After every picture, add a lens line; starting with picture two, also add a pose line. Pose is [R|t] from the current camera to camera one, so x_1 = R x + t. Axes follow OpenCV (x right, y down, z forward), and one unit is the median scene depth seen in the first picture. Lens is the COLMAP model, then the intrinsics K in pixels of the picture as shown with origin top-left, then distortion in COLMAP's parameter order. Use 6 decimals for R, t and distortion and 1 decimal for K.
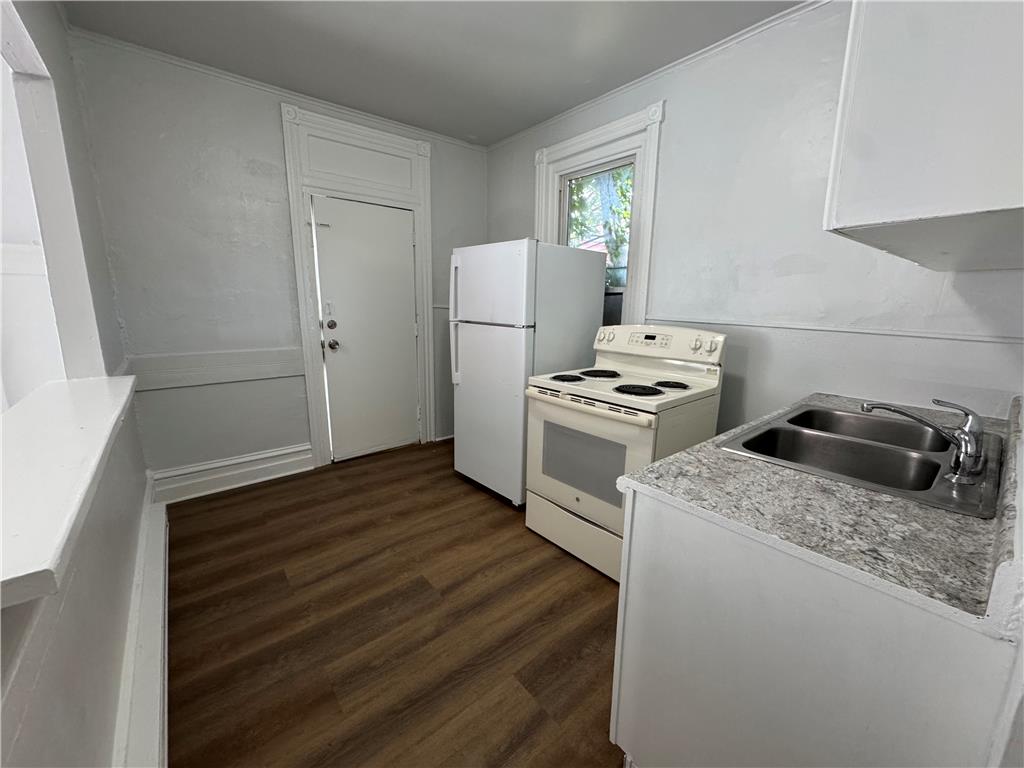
lens RADIAL K [[411.7, 0, 514.5], [0, 411.7, 387.1], [0, 0, 1]] dist [-0.000266, 0.000471]
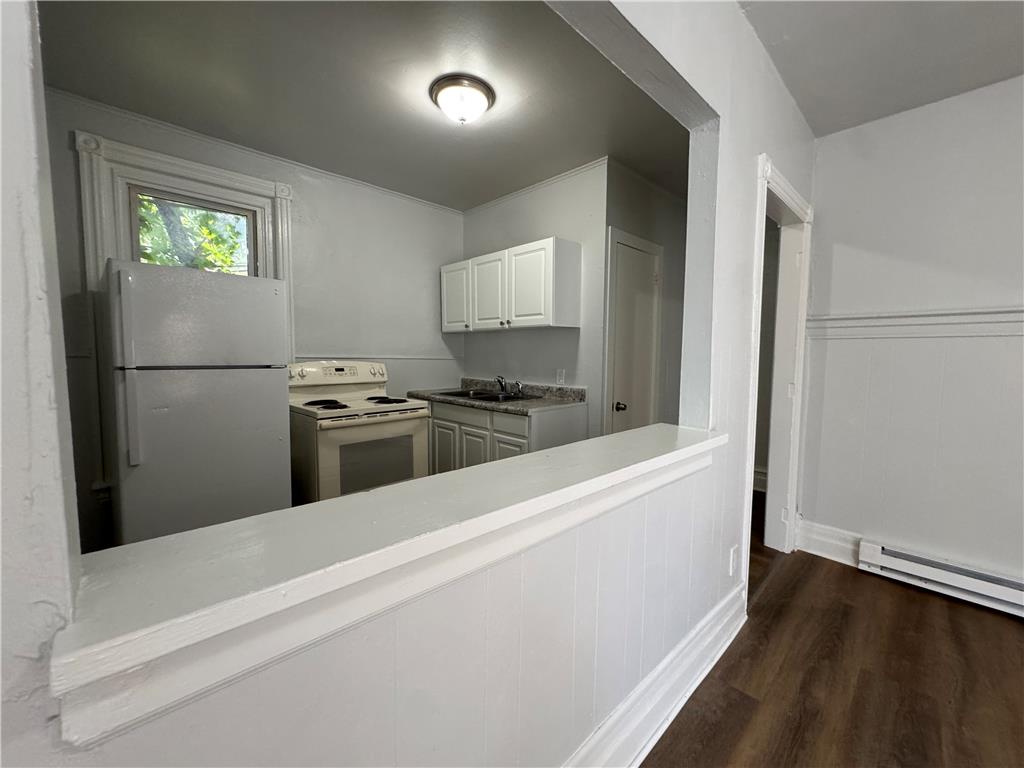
lens RADIAL K [[411.7, 0, 514.2], [0, 411.7, 380.3], [0, 0, 1]] dist [-0.000266, 0.000471]
pose [[-0.069555, -0.078913, 0.994452, -1.161278], [0.192841, 0.977000, 0.091016, -0.113354], [-0.978762, 0.198101, -0.052737, 0.598882]]
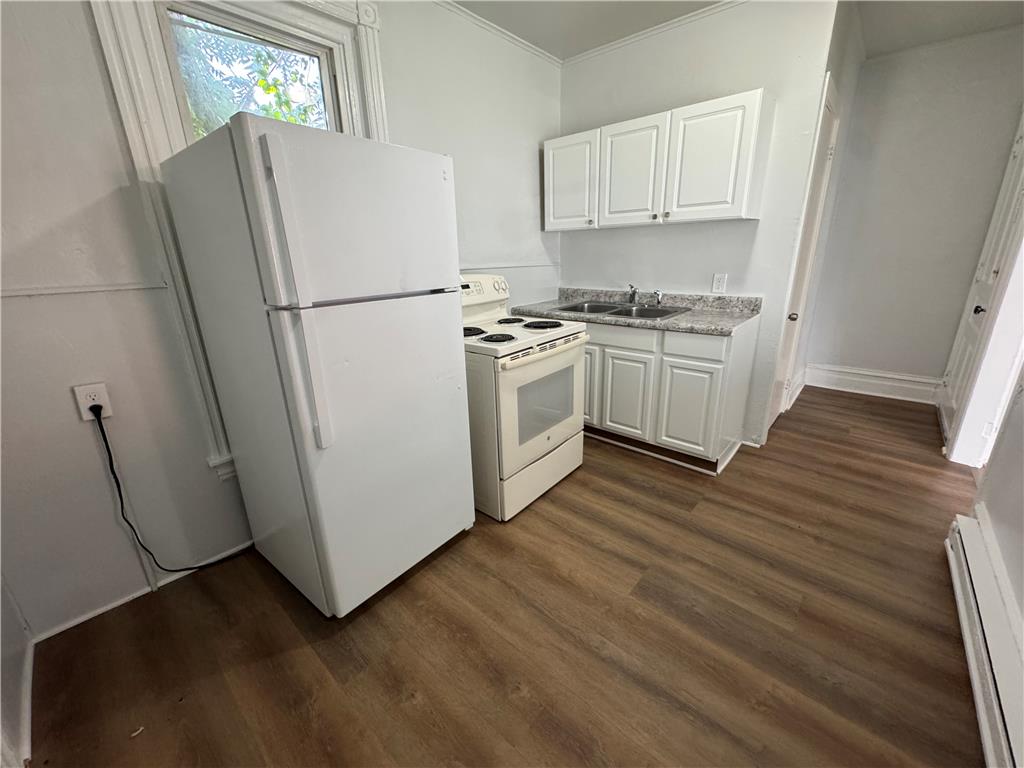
lens RADIAL K [[411.7, 0, 509.8], [0, 411.7, 379.8], [0, 0, 1]] dist [-0.000266, 0.000471]
pose [[-0.154582, -0.303814, 0.940107, -0.817855], [0.224818, 0.915765, 0.332914, -0.254924], [-0.962061, 0.262816, -0.073258, 1.167383]]
